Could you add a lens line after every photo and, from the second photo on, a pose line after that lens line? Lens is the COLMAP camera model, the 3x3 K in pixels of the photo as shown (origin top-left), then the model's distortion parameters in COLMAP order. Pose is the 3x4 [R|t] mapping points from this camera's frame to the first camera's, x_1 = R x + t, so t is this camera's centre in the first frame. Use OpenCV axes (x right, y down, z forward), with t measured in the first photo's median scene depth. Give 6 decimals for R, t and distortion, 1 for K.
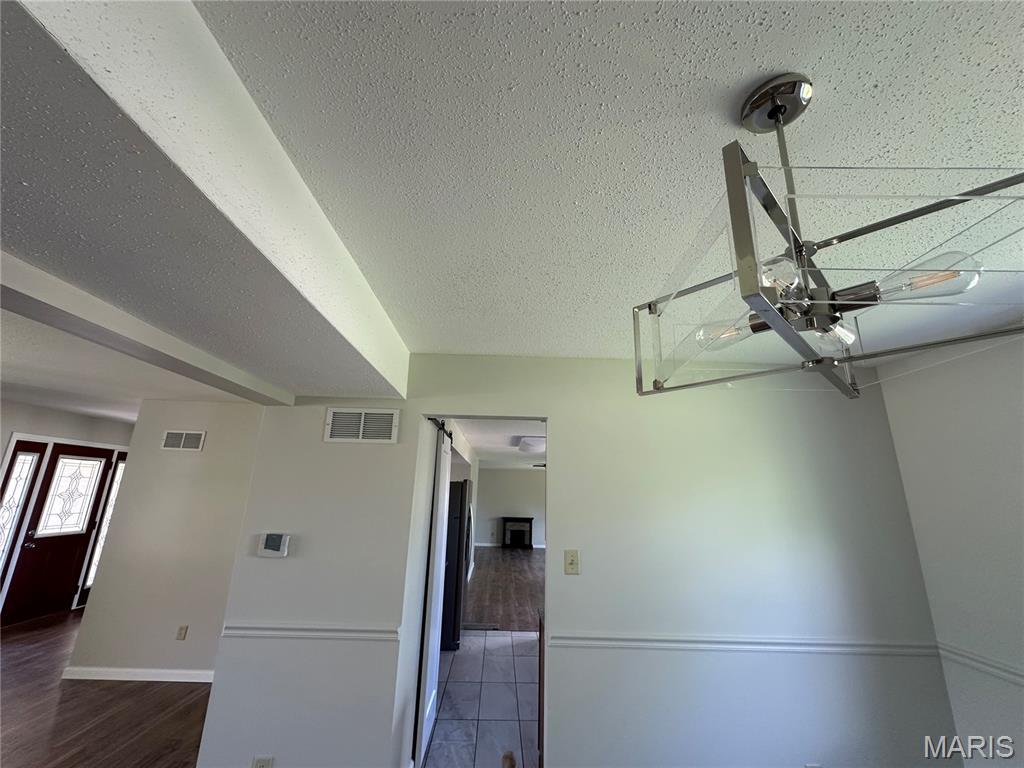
lens RADIAL K [[407.4, 0, 512.0], [0, 407.4, 384.0], [0, 0, 1]] dist [-0.000260, 0.000132]
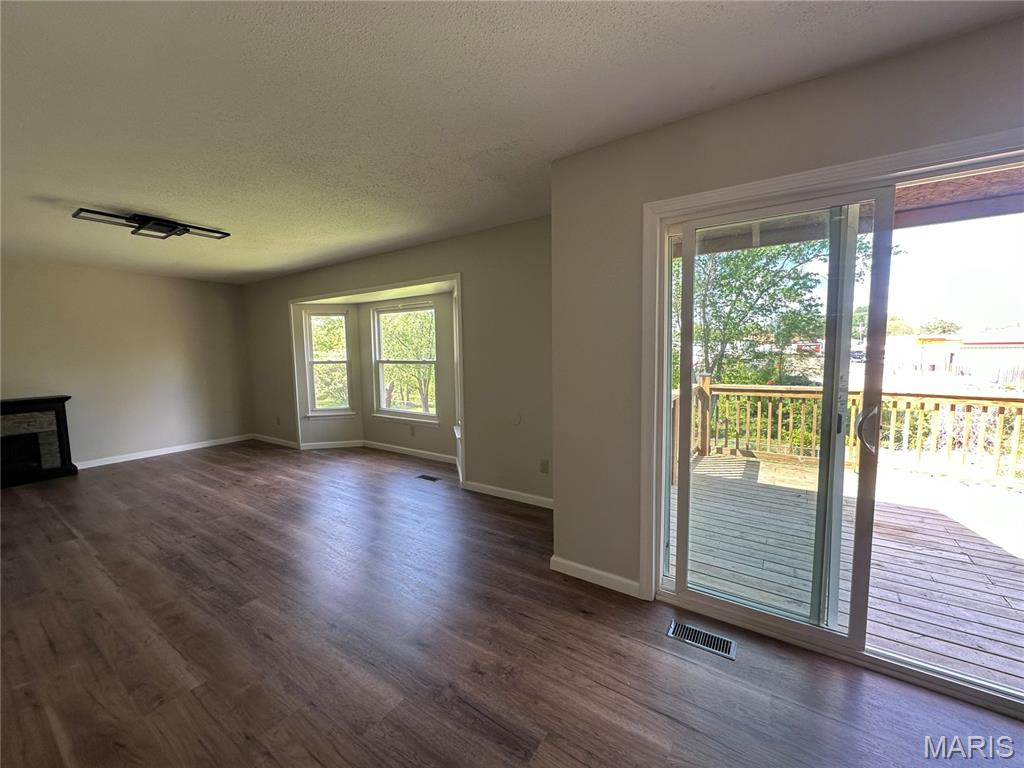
lens RADIAL K [[396.1, 0, 512.0], [0, 396.1, 384.0], [0, 0, 1]] dist [0.000123, 0.000113]
pose [[0.576692, -0.119969, 0.808105, -0.005899], [-0.171939, 0.949181, 0.263614, 0.280239], [-0.798663, -0.290969, 0.526758, 0.891545]]
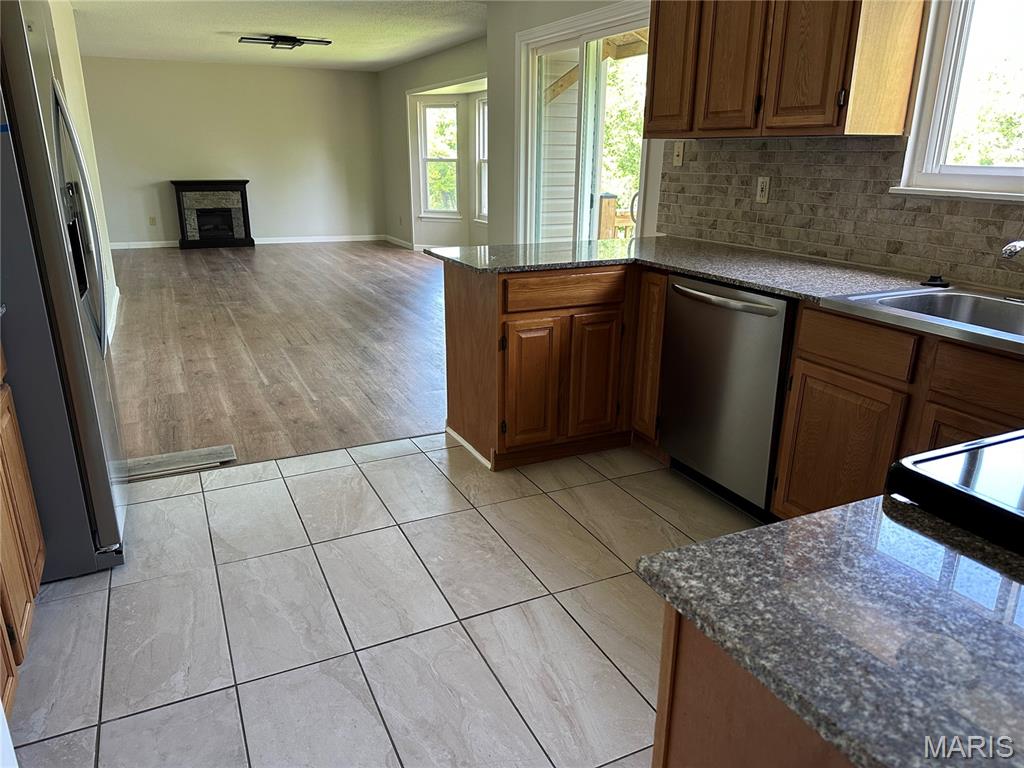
lens RADIAL K [[711.2, 0, 512.0], [0, 711.2, 384.0], [0, 0, 1]] dist [0.015517, -0.001291]
pose [[0.911137, -0.153787, 0.382334, -0.028931], [-0.083378, 0.839781, 0.536484, 0.133255], [-0.403581, -0.520689, 0.752333, 0.327370]]
